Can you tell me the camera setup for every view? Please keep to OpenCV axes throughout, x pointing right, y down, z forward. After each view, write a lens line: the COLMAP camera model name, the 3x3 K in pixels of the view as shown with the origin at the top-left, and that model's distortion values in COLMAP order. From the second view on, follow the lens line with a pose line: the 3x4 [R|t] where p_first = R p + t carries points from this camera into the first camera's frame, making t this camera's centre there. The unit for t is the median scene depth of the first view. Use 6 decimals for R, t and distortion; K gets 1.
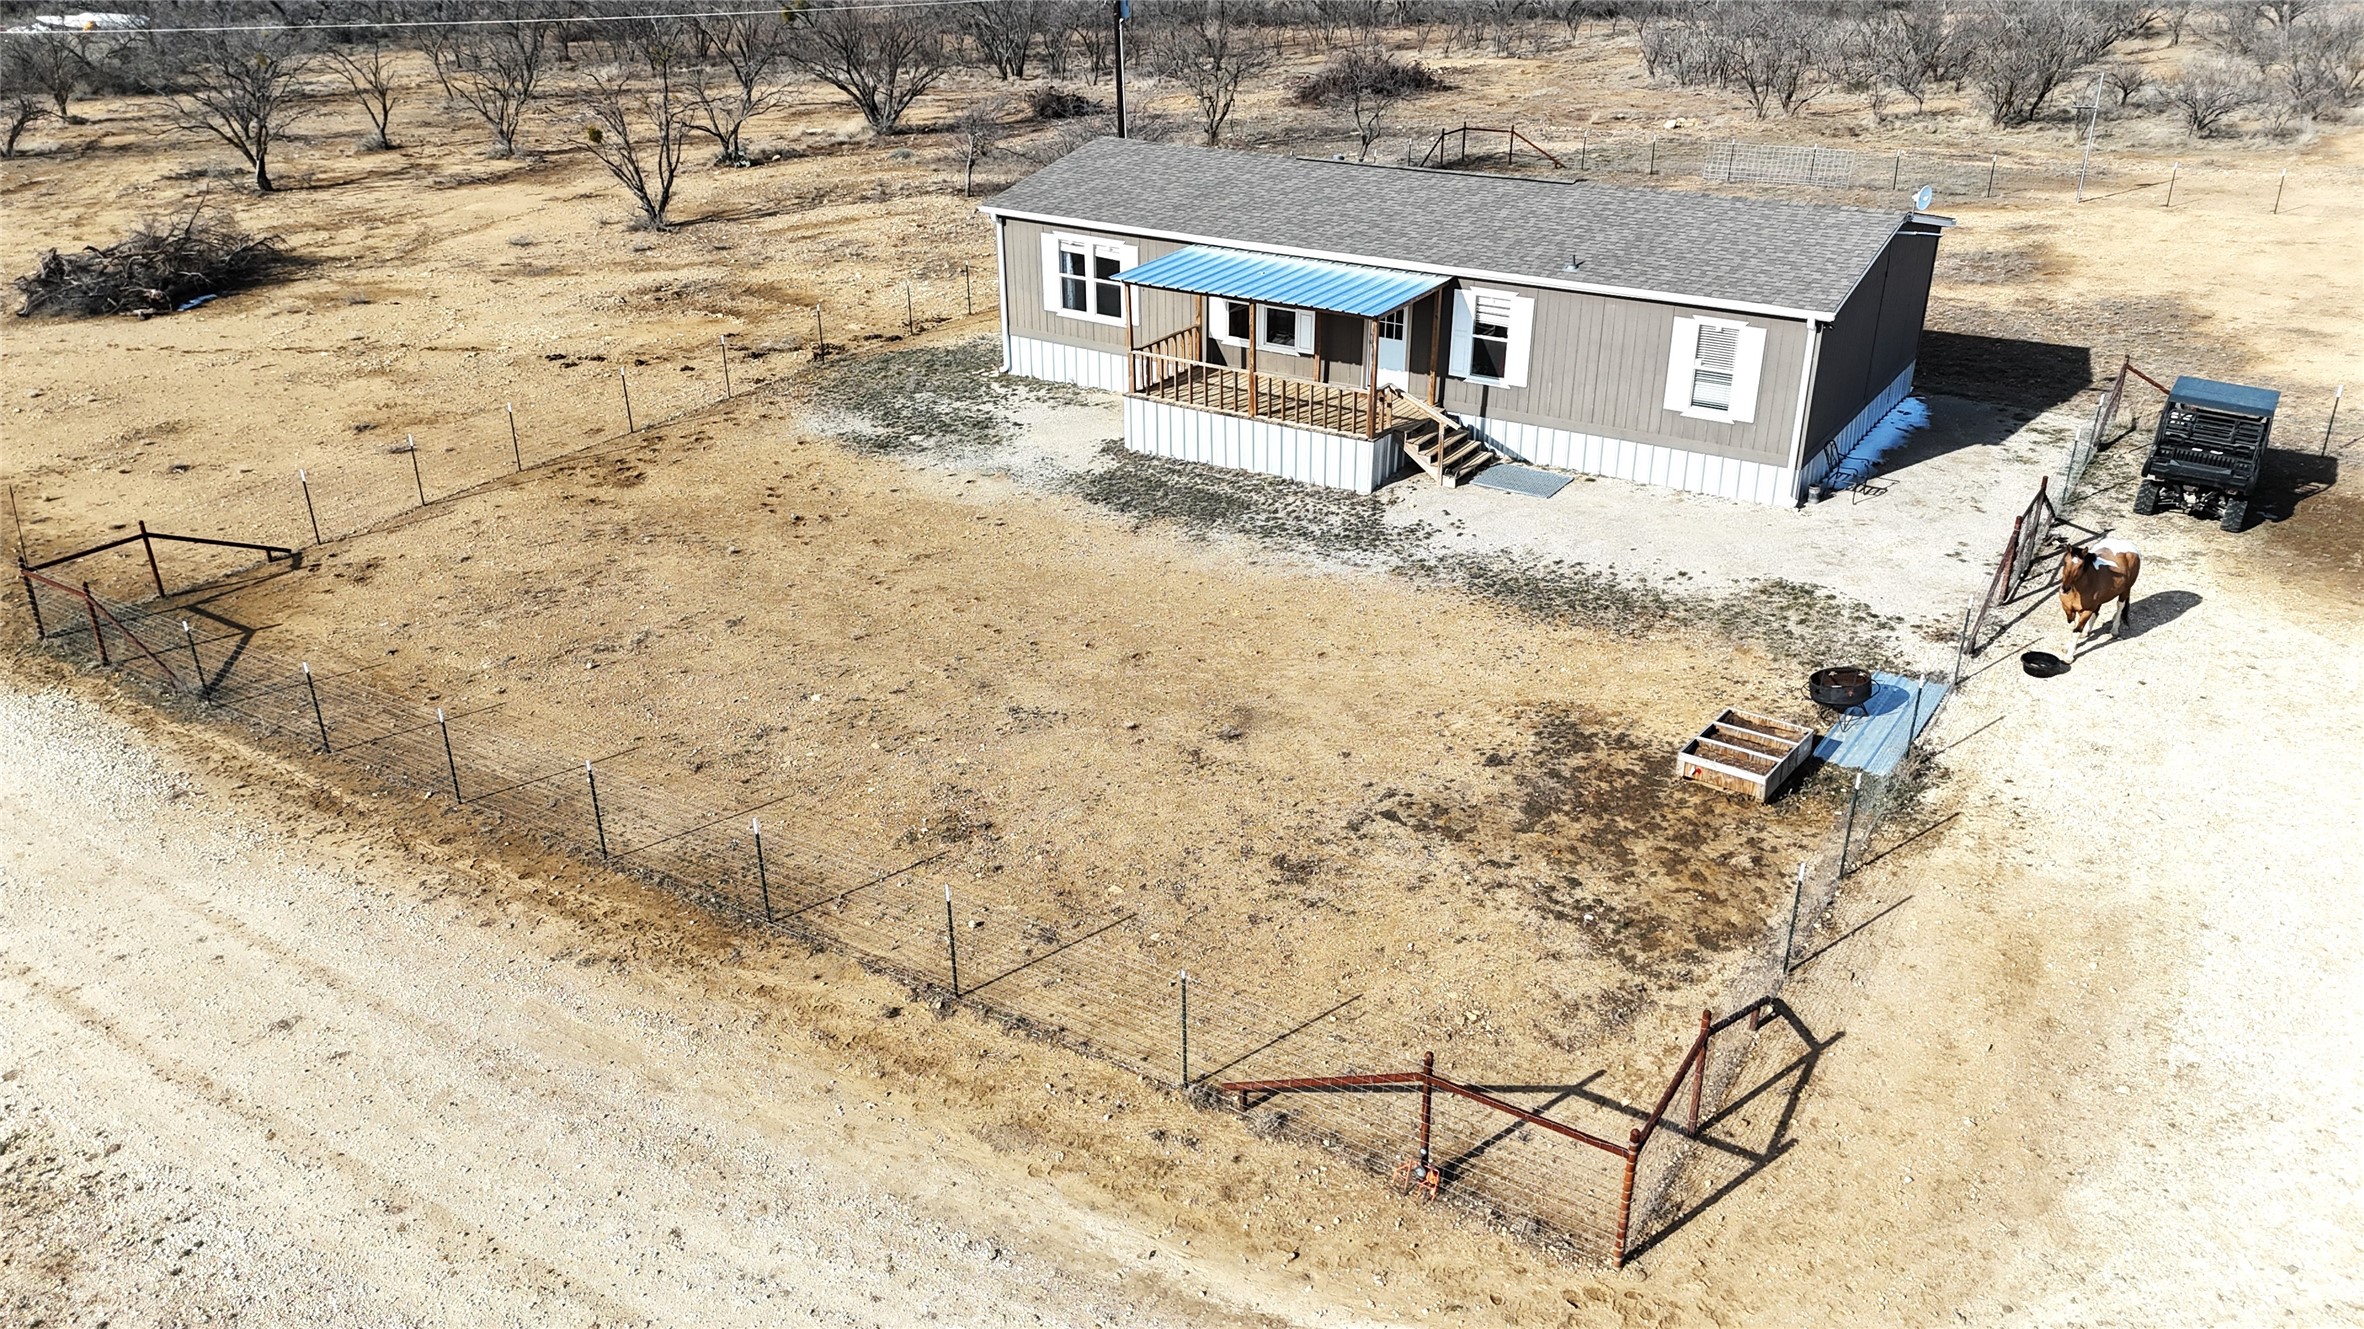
lens RADIAL K [[1767.5, 0, 1182.0], [0, 1767.5, 664.5], [0, 0, 1]] dist [0.124087, -0.159950]
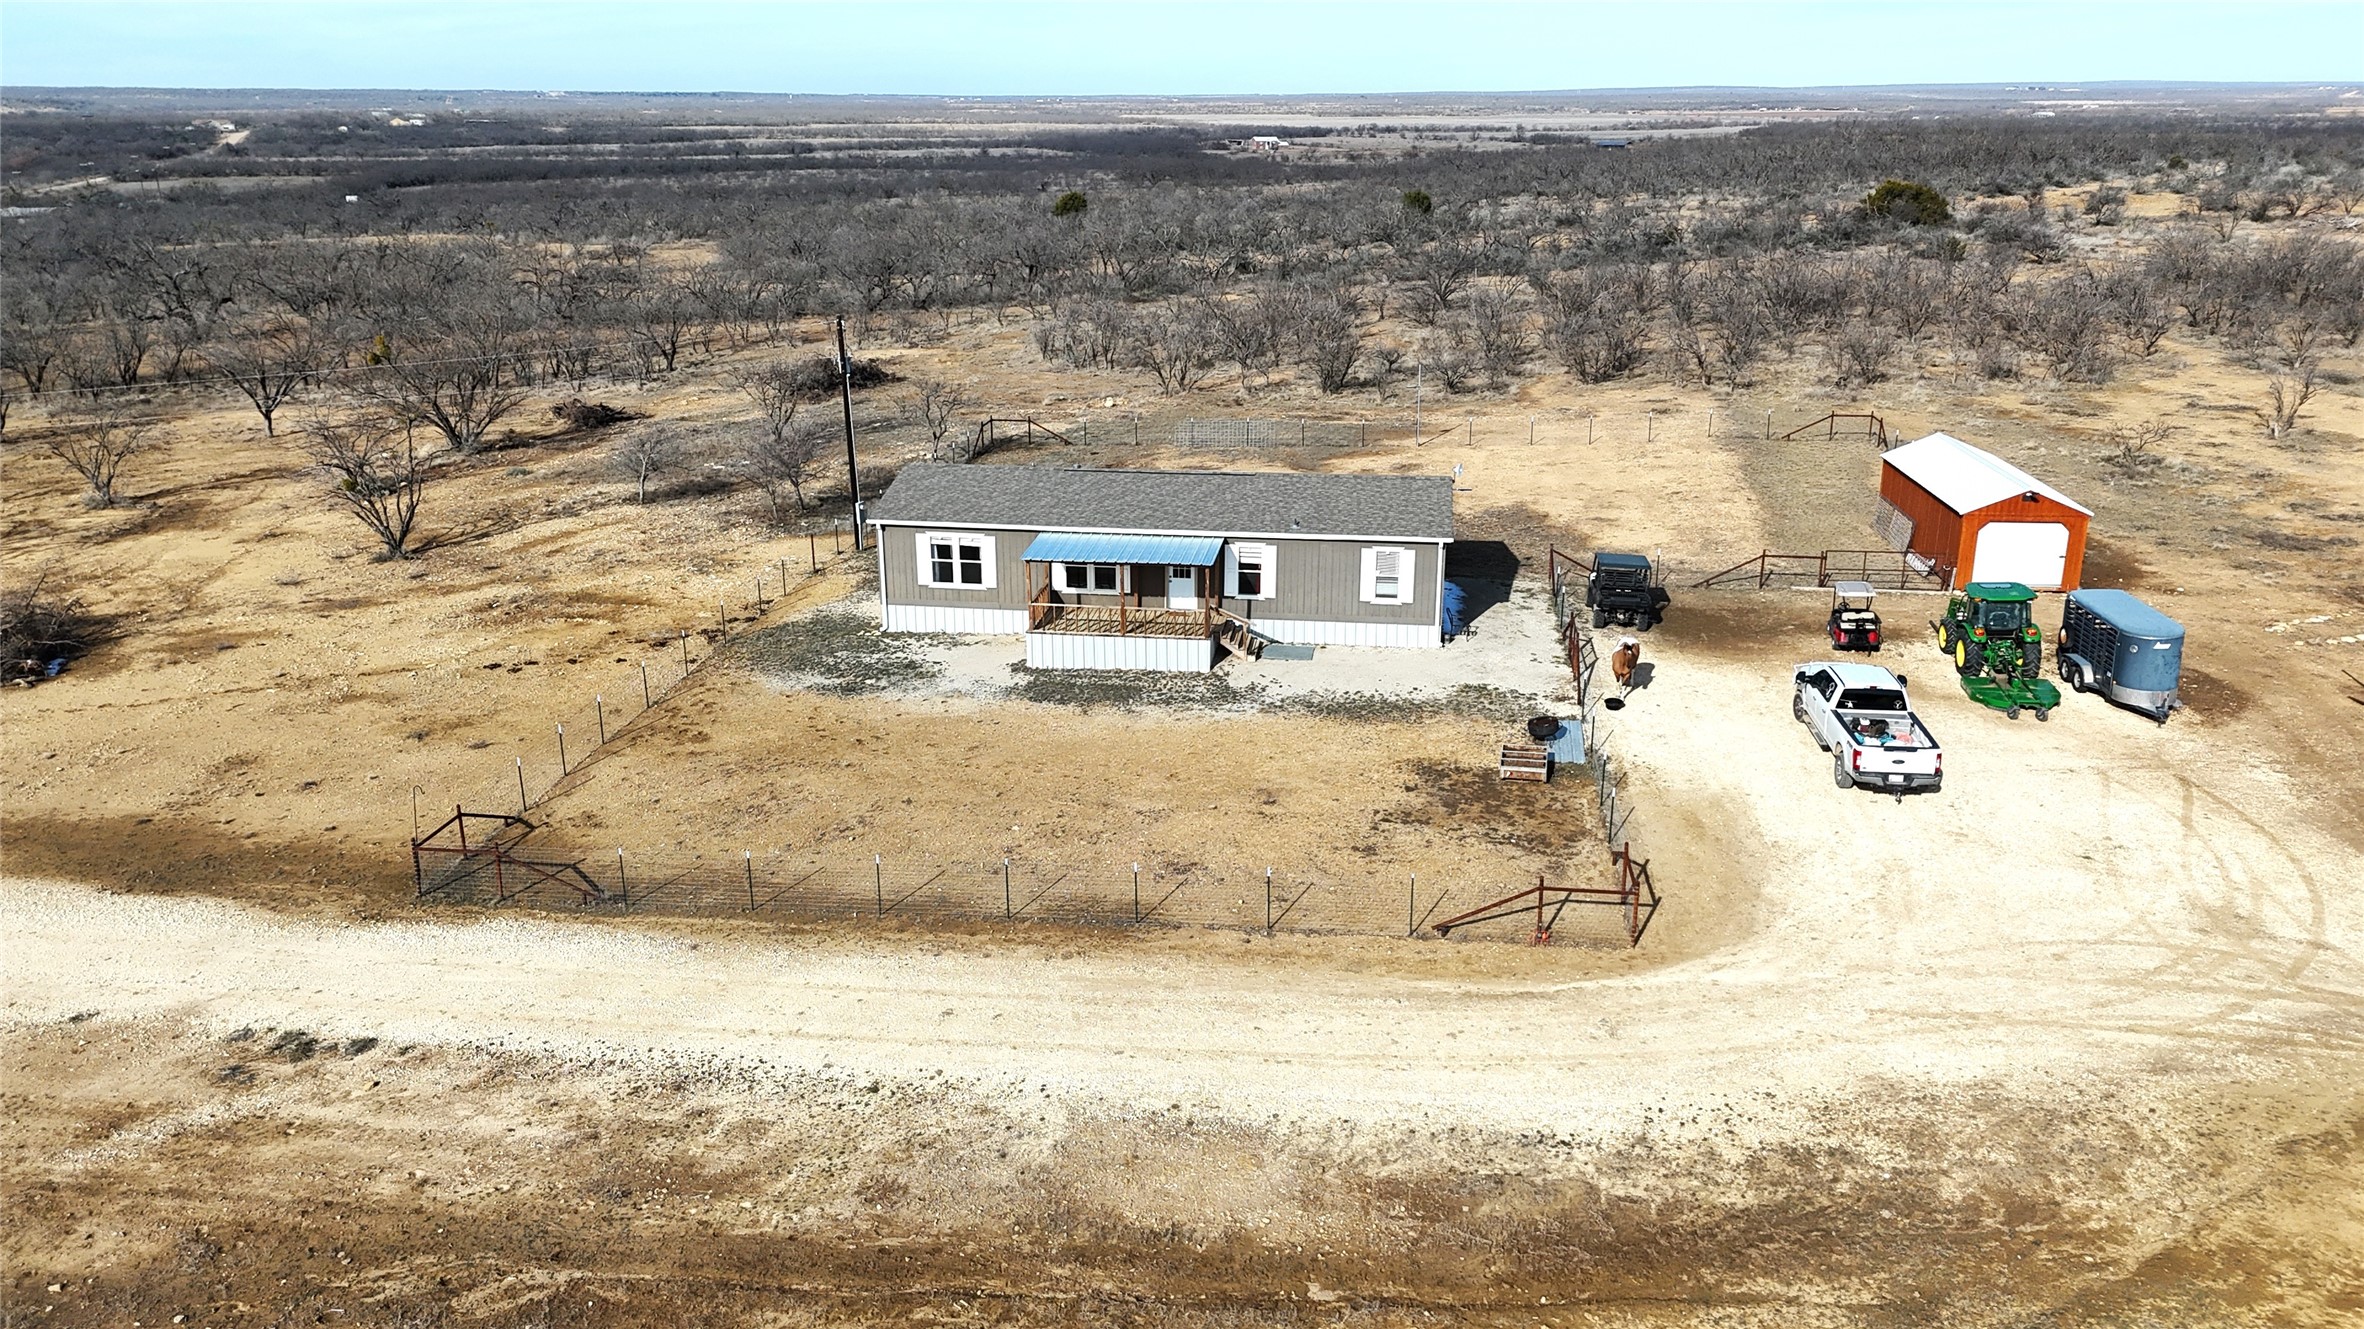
lens RADIAL K [[1767.5, 0, 1182.0], [0, 1767.5, 664.5], [0, 0, 1]] dist [0.124087, -0.159950]
pose [[0.902719, -0.129593, 0.410249, -0.564419], [0.179026, 0.980227, -0.084290, 0.028333], [-0.391213, 0.149535, 0.908070, -0.449227]]
